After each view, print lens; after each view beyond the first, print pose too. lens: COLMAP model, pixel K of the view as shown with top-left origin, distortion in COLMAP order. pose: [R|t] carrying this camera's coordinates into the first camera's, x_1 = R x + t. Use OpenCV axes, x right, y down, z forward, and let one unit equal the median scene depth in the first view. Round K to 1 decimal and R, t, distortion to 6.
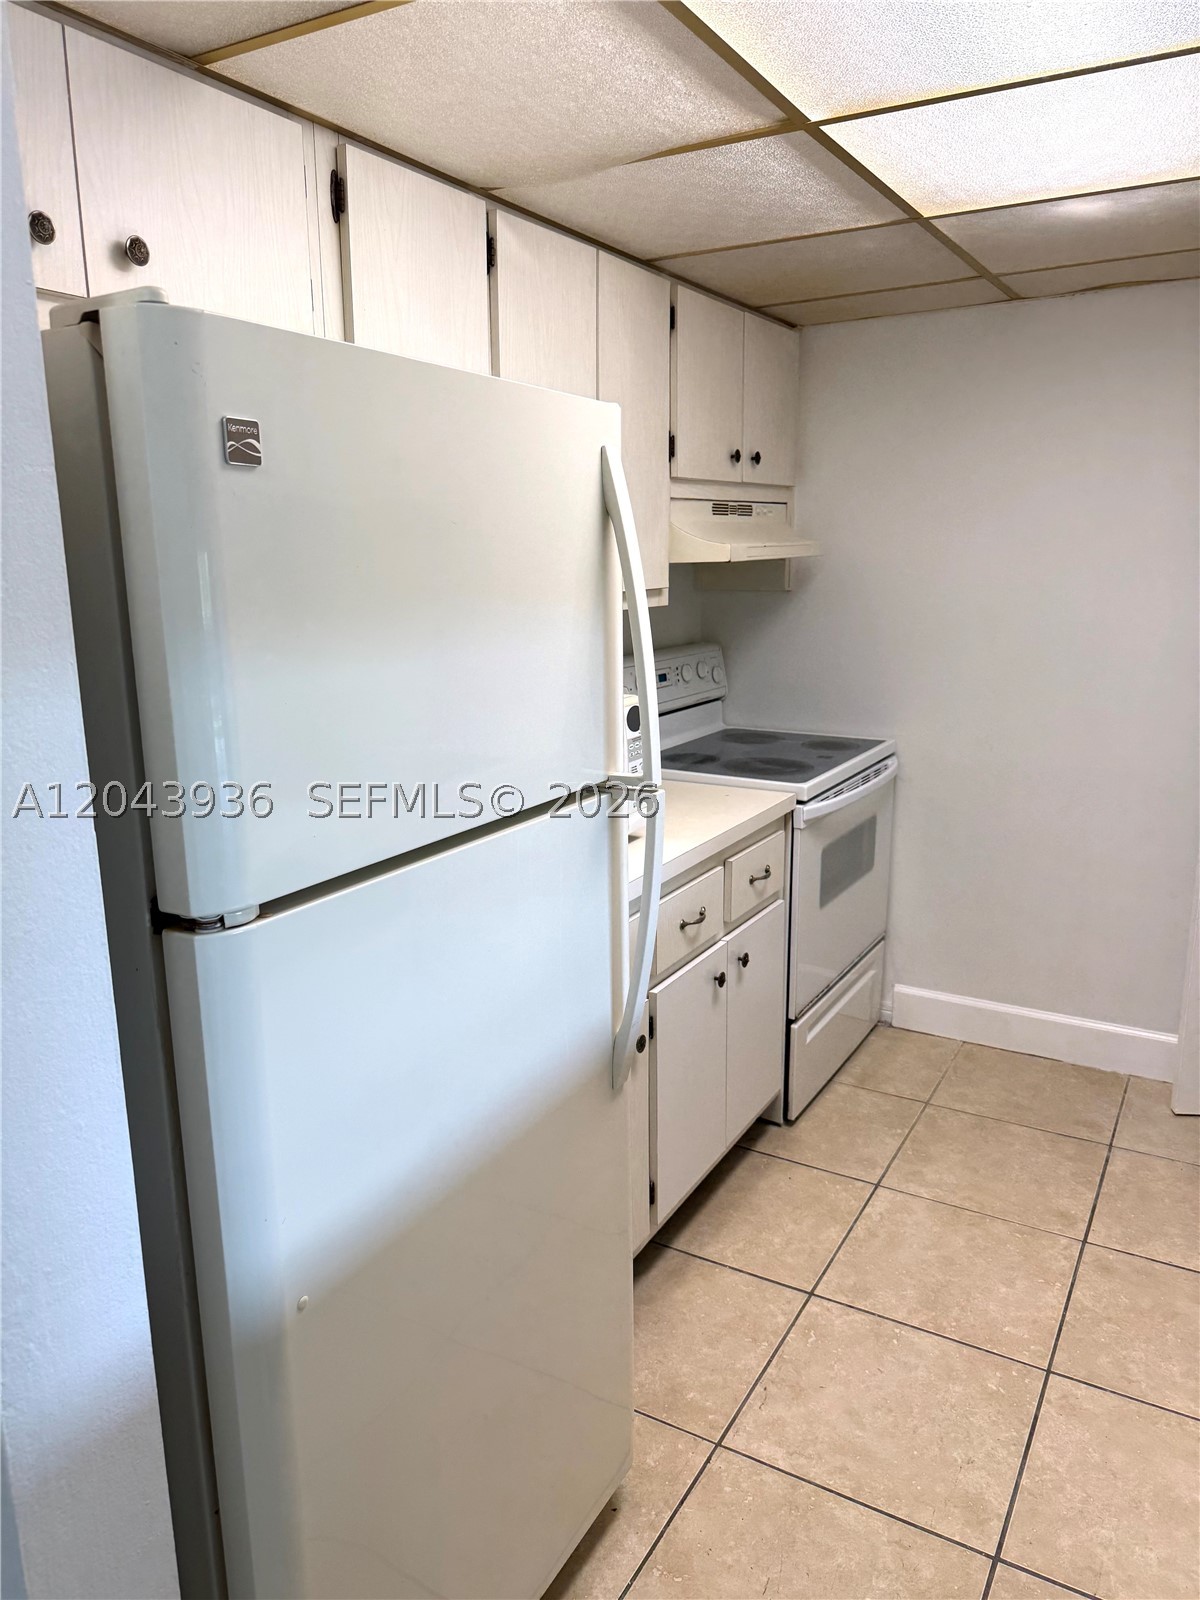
lens RADIAL K [[1145.6, 0, 595.2], [0, 1145.6, 795.1], [0, 0, 1]] dist [0.064536, -0.070976]
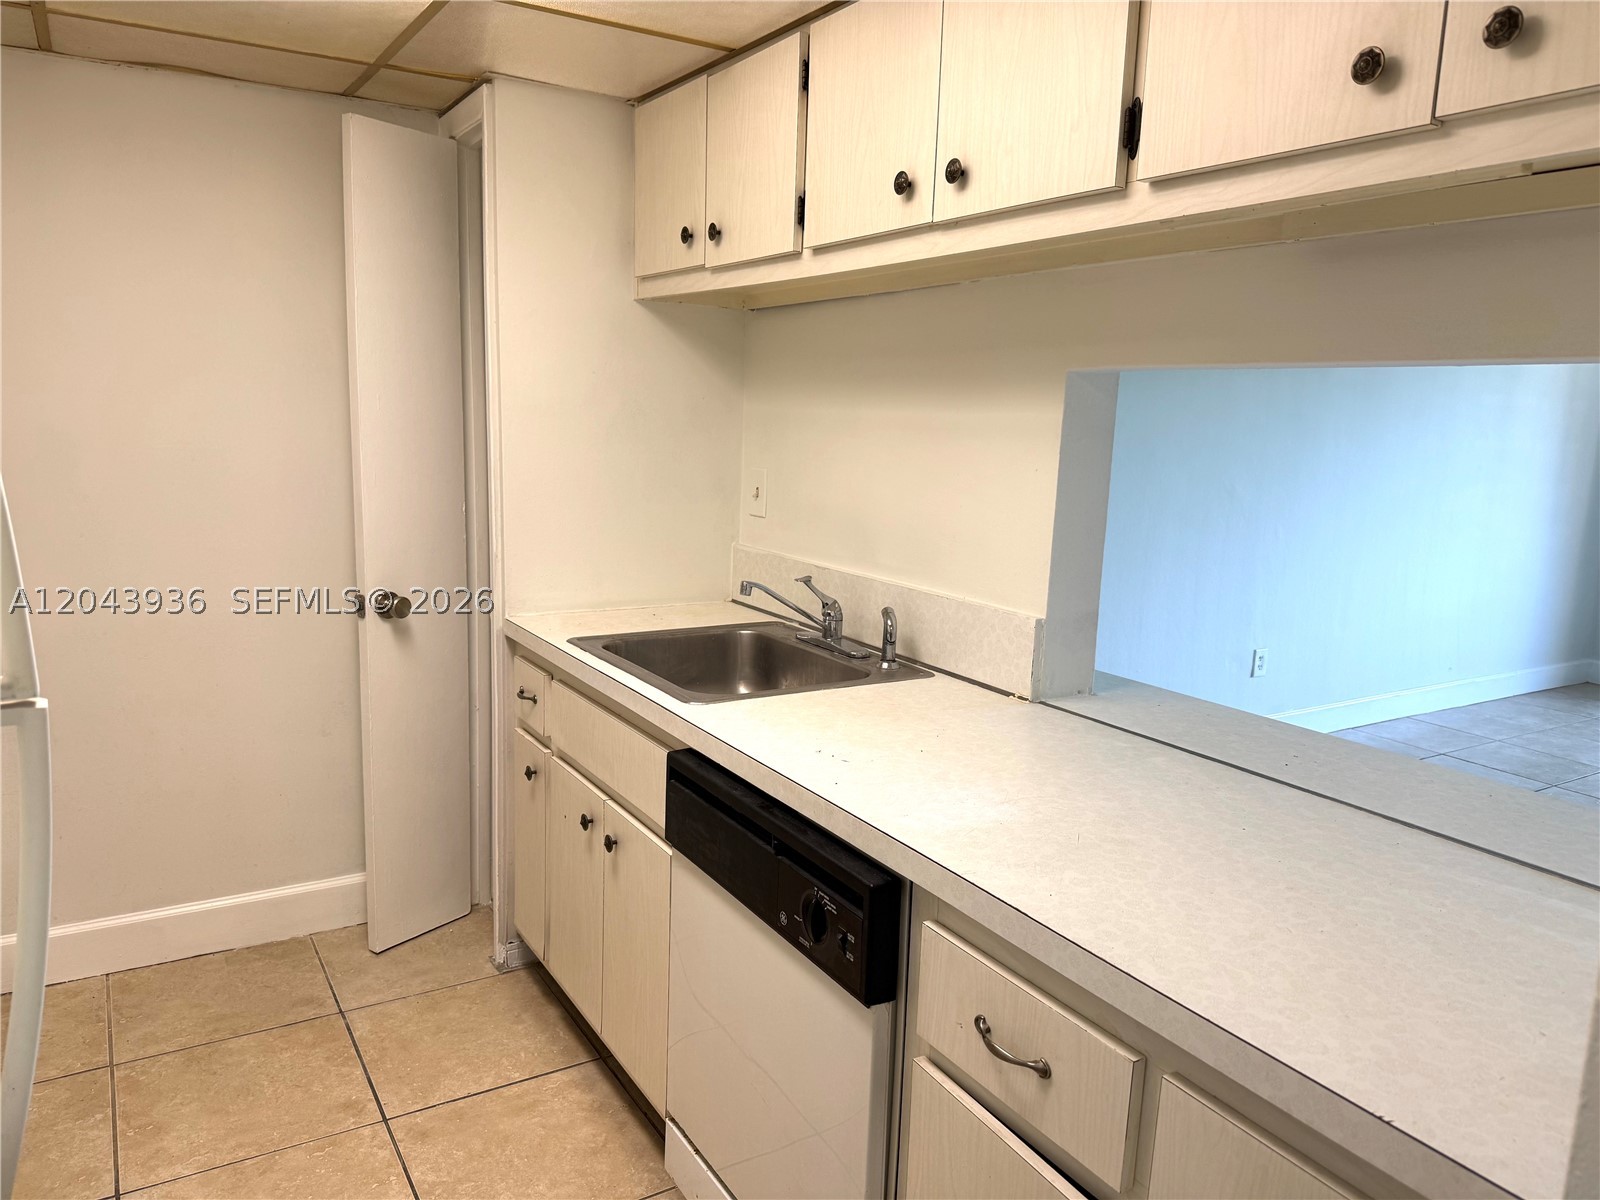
lens RADIAL K [[1145.6, 0, 798.5], [0, 1145.6, 602.6], [0, 0, 1]] dist [0.064536, -0.070976]
pose [[0.470924, -0.118807, 0.874137, -0.181869], [0.147045, 0.987599, 0.055010, -0.019161], [-0.869832, 0.102632, 0.482554, 0.250136]]
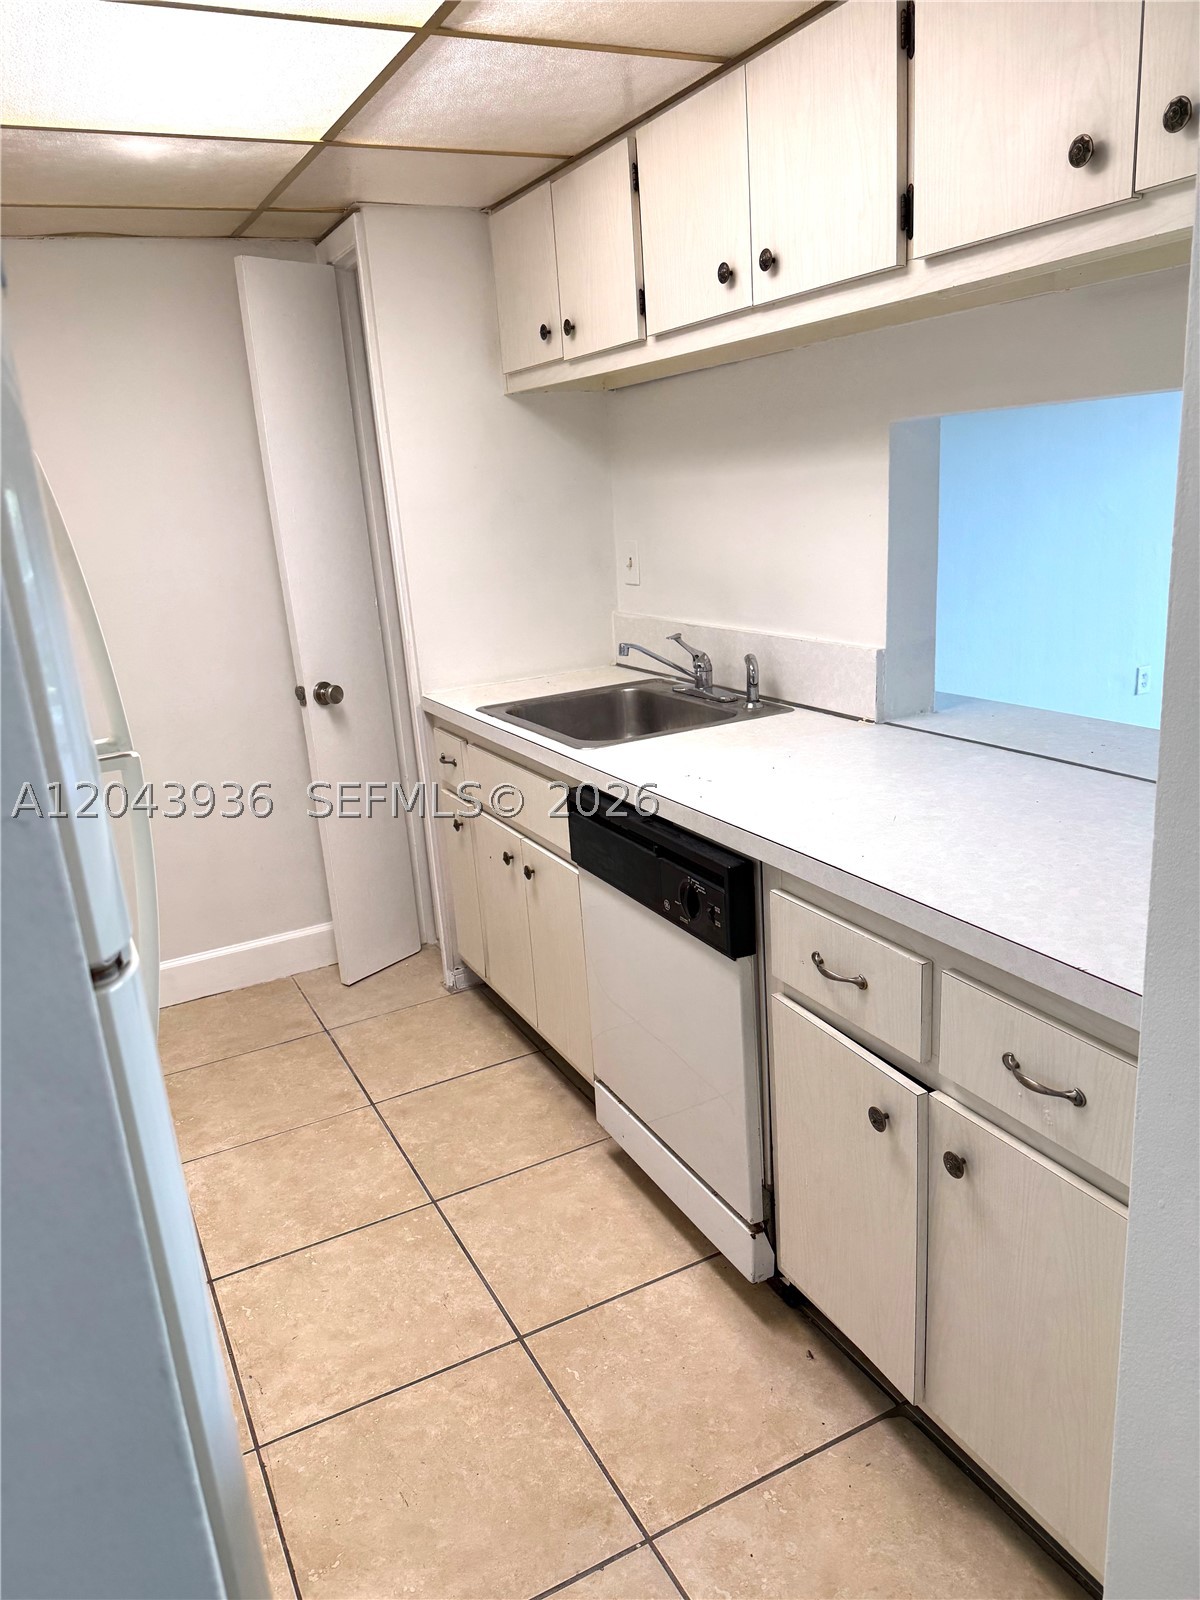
lens RADIAL K [[1145.6, 0, 593.9], [0, 1145.6, 803.7], [0, 0, 1]] dist [0.064536, -0.070976]
pose [[0.538133, -0.254699, 0.803456, -0.305560], [0.240046, 0.960085, 0.143575, -0.006524], [-0.807955, 0.115604, 0.577793, 0.150554]]
